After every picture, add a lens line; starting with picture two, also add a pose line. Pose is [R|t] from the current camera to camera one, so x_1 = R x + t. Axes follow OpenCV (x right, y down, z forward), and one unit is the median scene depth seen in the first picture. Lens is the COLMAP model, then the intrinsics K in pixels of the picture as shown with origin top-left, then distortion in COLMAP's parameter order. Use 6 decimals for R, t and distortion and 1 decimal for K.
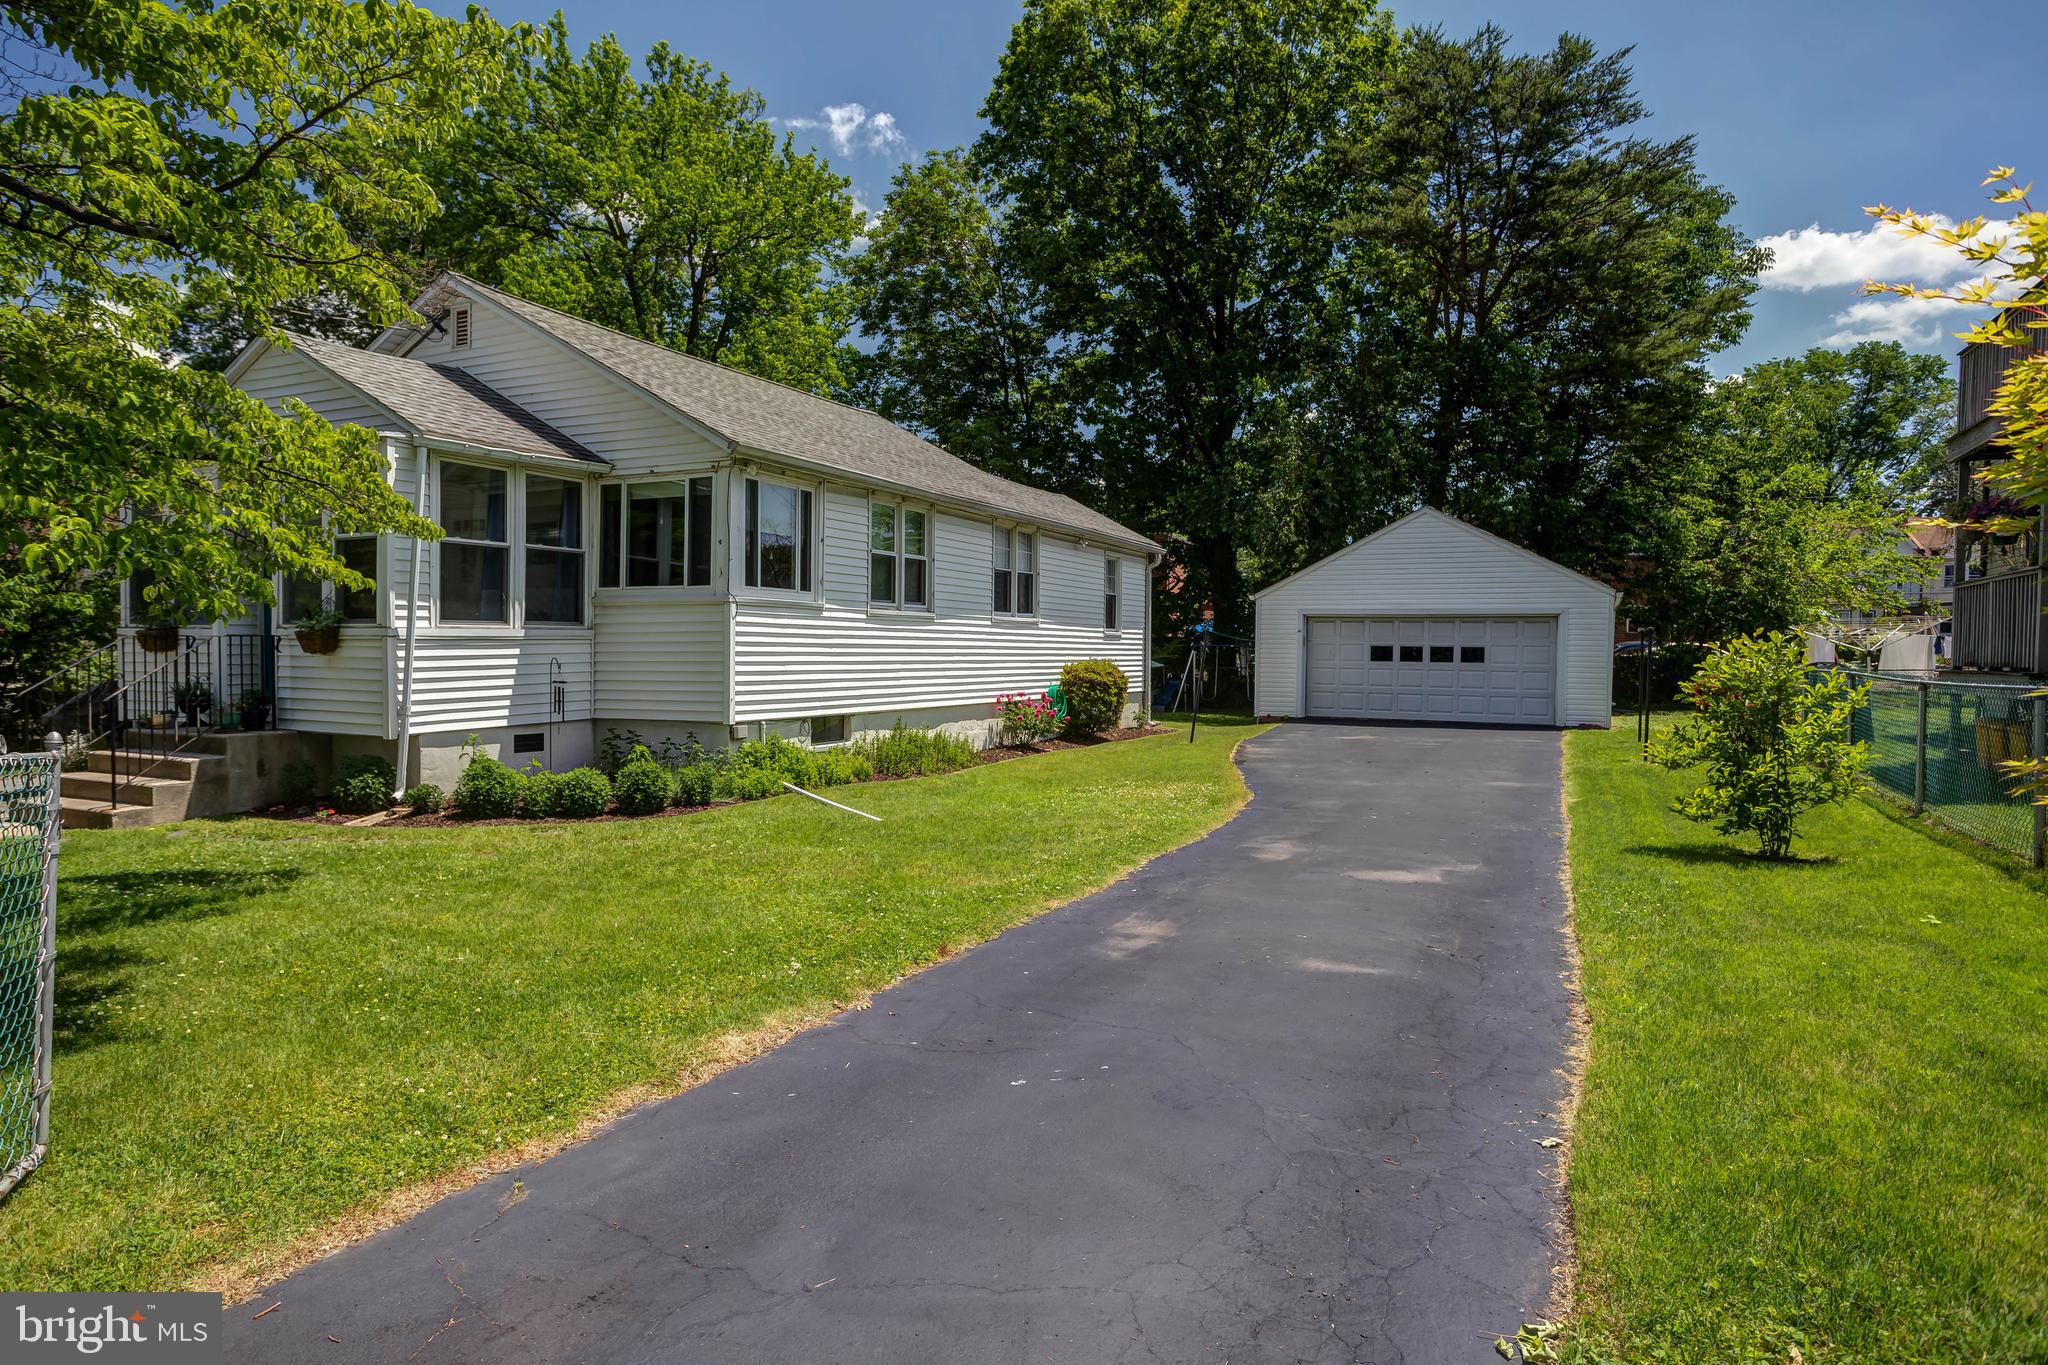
lens RADIAL K [[1159.2, 0, 996.7], [0, 1159.2, 681.6], [0, 0, 1]] dist [-0.021037, 0.005019]
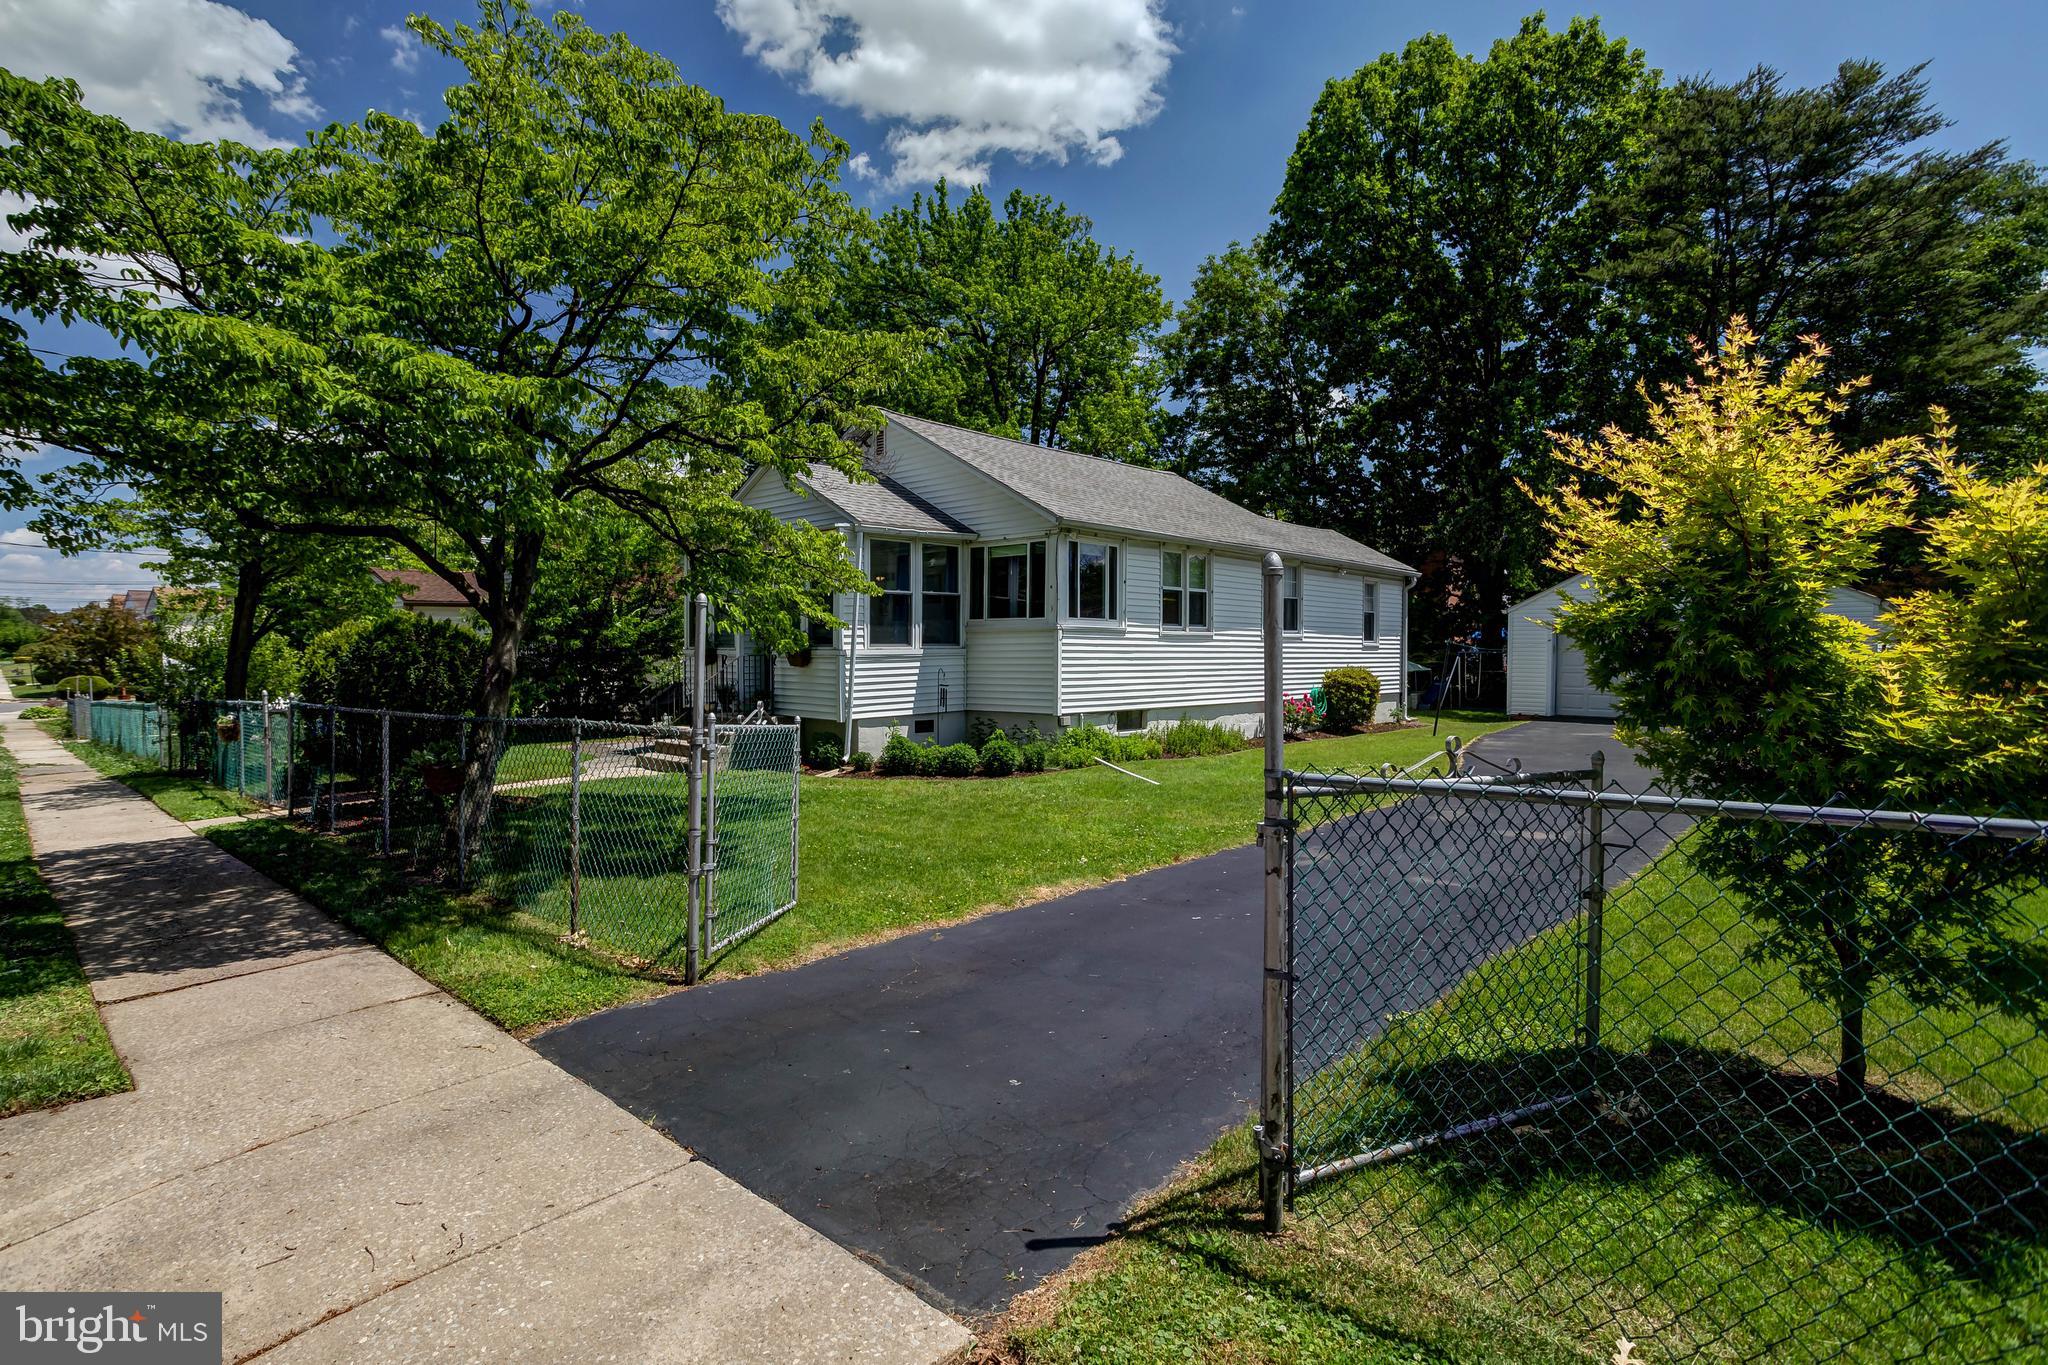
lens RADIAL K [[991.0, 0, 988.2], [0, 991.0, 675.1], [0, 0, 1]] dist [-0.028813, 0.018210]
pose [[0.952602, 0.001477, -0.304216, 0.036500], [-0.002819, 0.999988, -0.003971, -0.004617], [0.304207, 0.004641, 0.952595, -0.115383]]
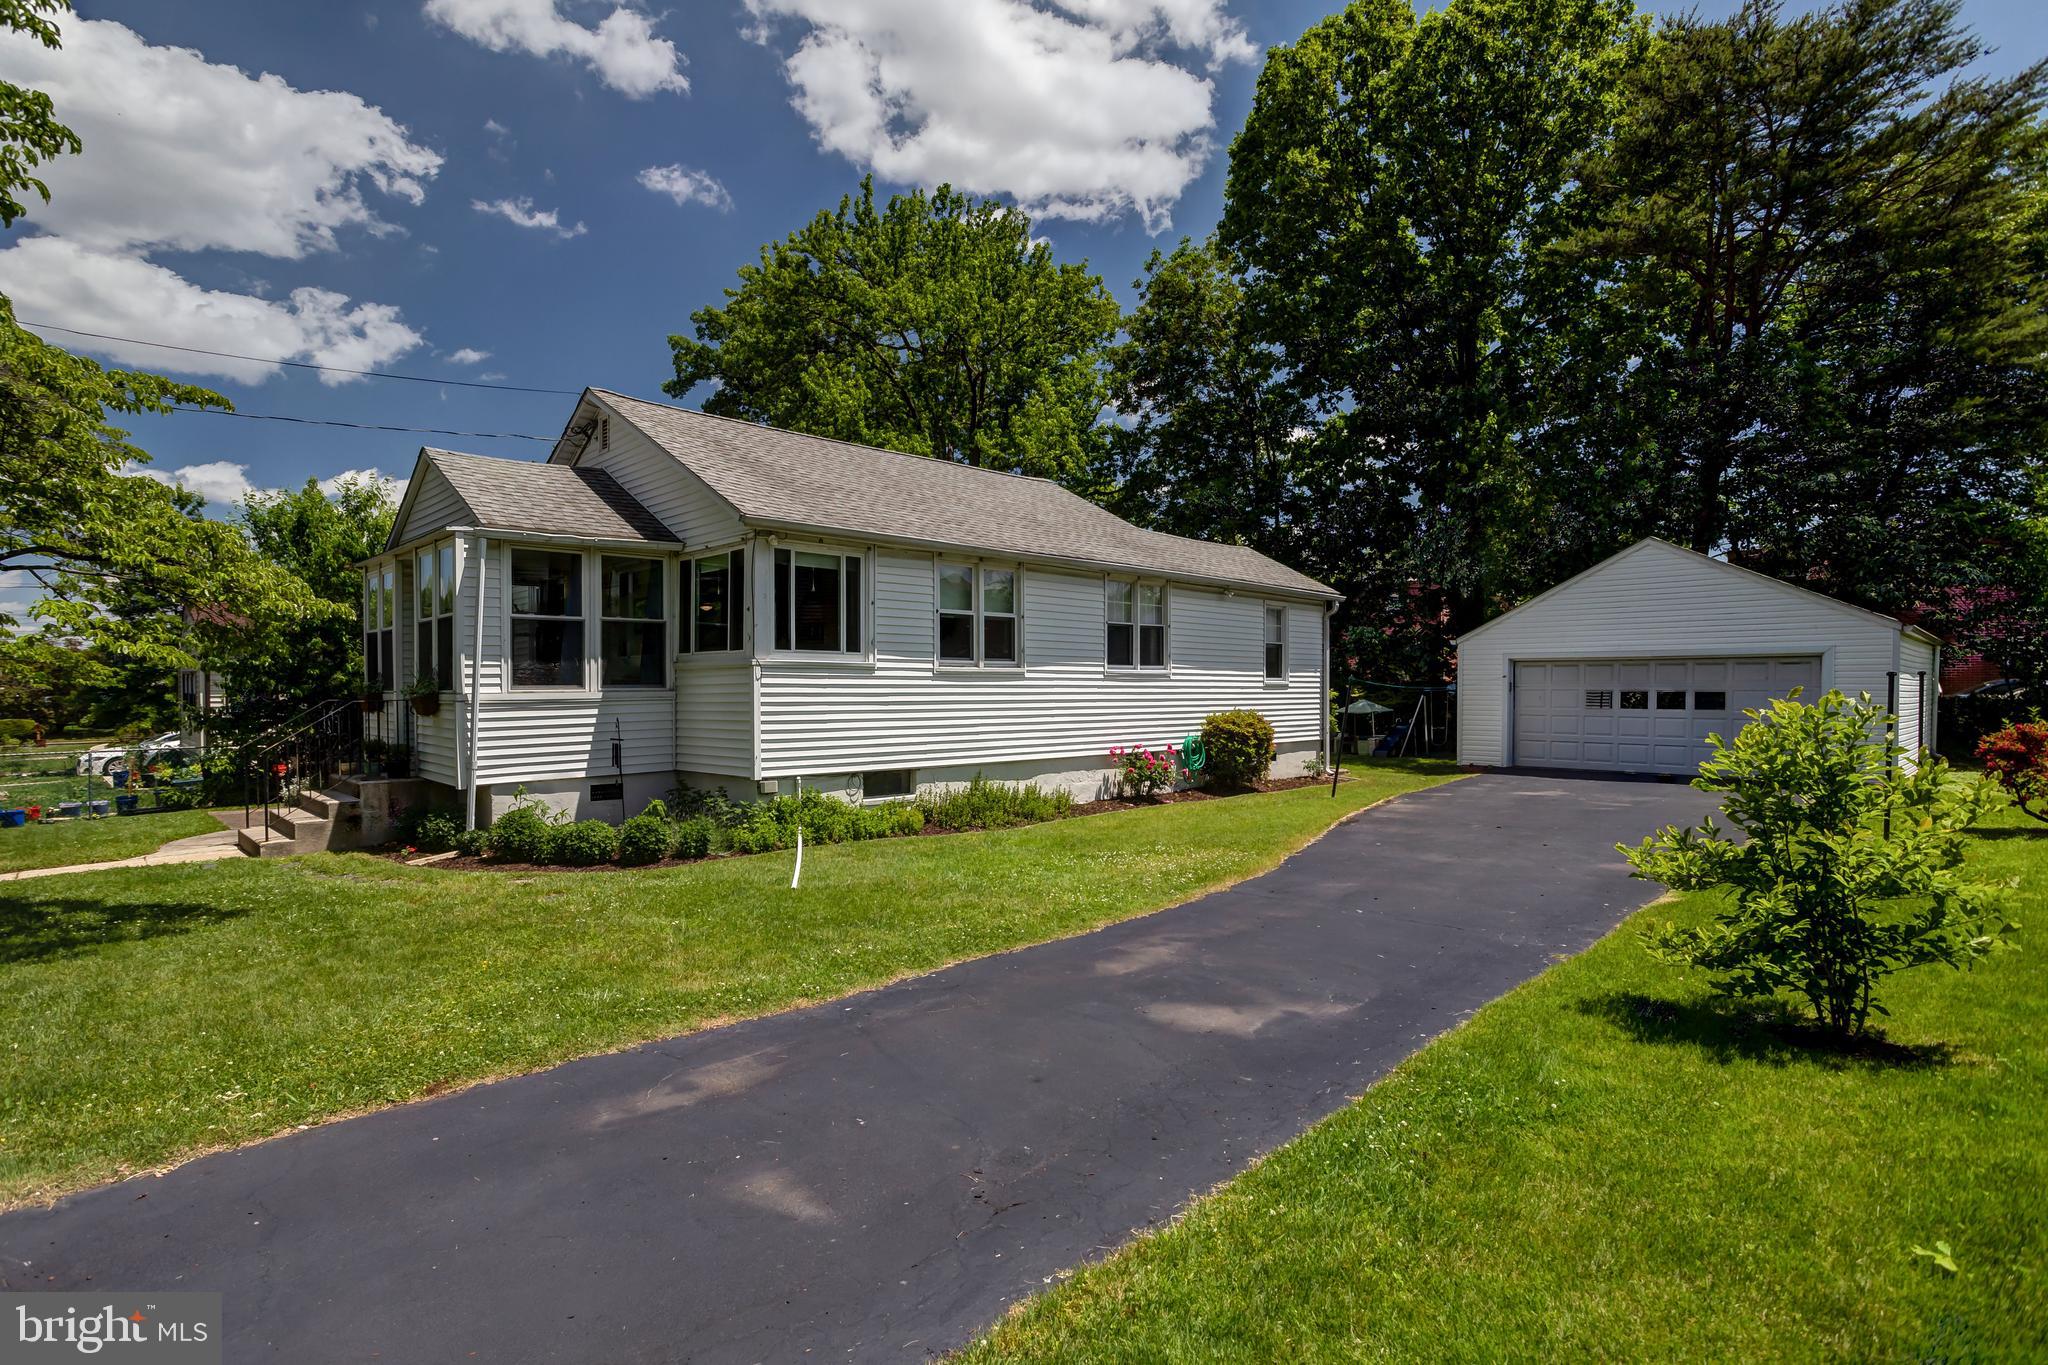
lens RADIAL K [[991.0, 0, 1007.4], [0, 991.0, 700.8], [0, 0, 1]] dist [-0.028813, 0.018210]
pose [[0.944321, -0.005667, -0.328976, 0.183032], [0.000182, 0.999860, -0.016703, -0.012986], [0.329025, 0.015713, 0.944191, 0.138242]]
